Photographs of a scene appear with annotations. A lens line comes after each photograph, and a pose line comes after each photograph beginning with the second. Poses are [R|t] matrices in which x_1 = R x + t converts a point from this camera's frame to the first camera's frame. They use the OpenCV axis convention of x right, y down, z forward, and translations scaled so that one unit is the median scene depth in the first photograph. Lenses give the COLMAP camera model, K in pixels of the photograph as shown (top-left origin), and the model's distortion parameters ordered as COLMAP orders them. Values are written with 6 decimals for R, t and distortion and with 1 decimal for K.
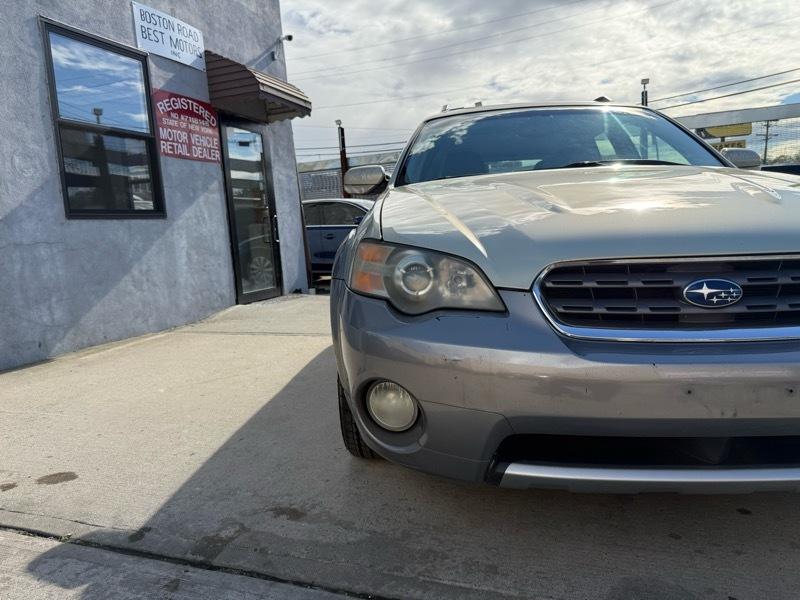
lens RADIAL K [[561.4, 0, 402.0], [0, 561.4, 299.2], [0, 0, 1]] dist [0.028058, -0.035175]
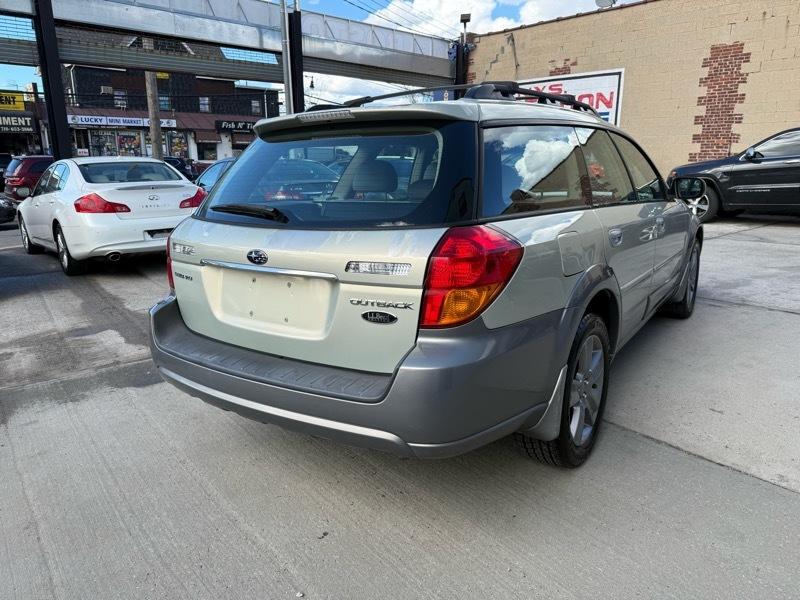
lens RADIAL K [[561.4, 0, 399.6], [0, 561.4, 297.1], [0, 0, 1]] dist [0.028058, -0.035175]
pose [[-0.853774, -0.055686, 0.517657, -0.101688], [0.126174, 0.942496, 0.309487, -0.251314], [-0.505124, 0.329546, -0.797652, 1.337116]]
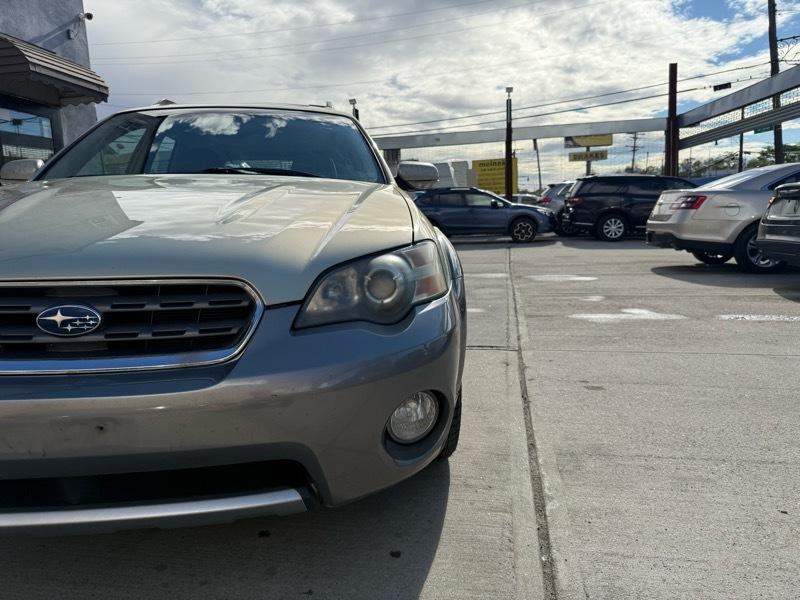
lens RADIAL K [[561.4, 0, 399.5], [0, 561.4, 300.4], [0, 0, 1]] dist [0.028058, -0.035175]
pose [[0.985052, 0.003038, 0.172229, 0.200488], [-0.004629, 0.999950, 0.008841, -0.011842], [-0.172194, -0.009506, 0.985017, -0.001533]]
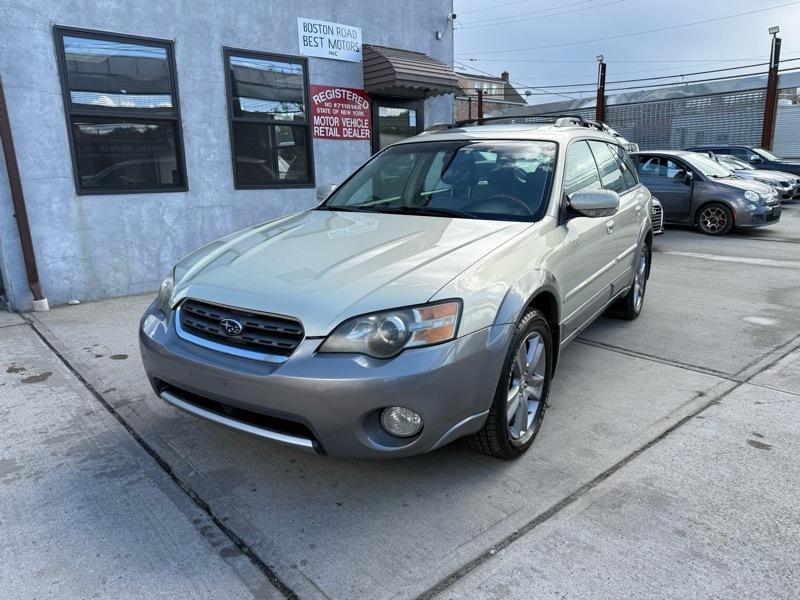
lens RADIAL K [[561.4, 0, 396.4], [0, 561.4, 299.8], [0, 0, 1]] dist [0.028058, -0.035175]
pose [[0.873636, 0.150959, -0.462571, 0.409395], [-0.095179, 0.985310, 0.141792, -0.090424], [0.477181, -0.079848, 0.875170, -0.080201]]
